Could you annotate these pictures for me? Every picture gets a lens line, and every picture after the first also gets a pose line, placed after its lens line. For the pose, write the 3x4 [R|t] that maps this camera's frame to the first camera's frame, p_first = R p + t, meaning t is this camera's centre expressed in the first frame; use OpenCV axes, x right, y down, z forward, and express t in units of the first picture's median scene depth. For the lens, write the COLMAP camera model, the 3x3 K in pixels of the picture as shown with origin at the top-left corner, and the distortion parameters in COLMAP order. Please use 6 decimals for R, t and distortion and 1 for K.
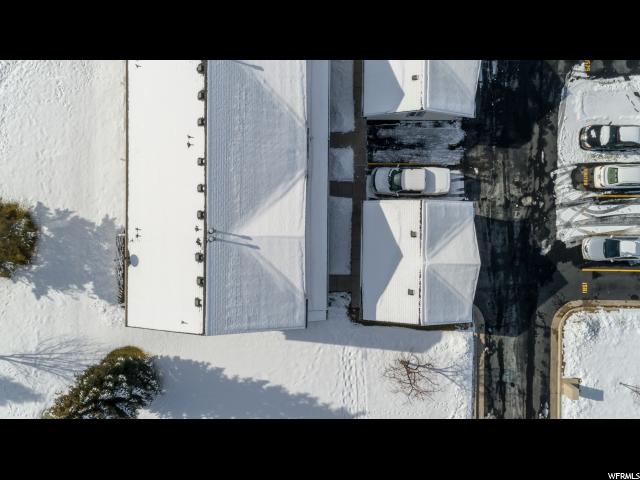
lens RADIAL K [[477.5, 0, 317.0], [0, 477.5, 241.4], [0, 0, 1]] dist [0.028743, -0.003473]
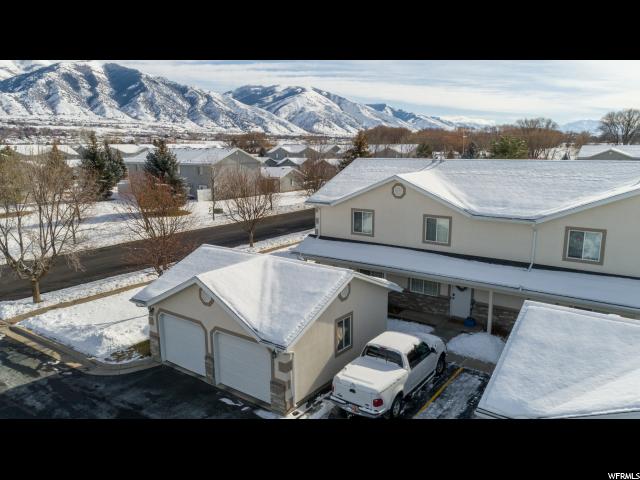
lens RADIAL K [[477.5, 0, 320.6], [0, 477.5, 240.9], [0, 0, 1]] dist [0.028743, -0.003473]
pose [[-0.582381, 0.163739, -0.796255, 0.594512], [-0.812903, -0.111895, 0.571549, -0.321666], [0.004488, 0.980137, 0.198269, 0.755884]]
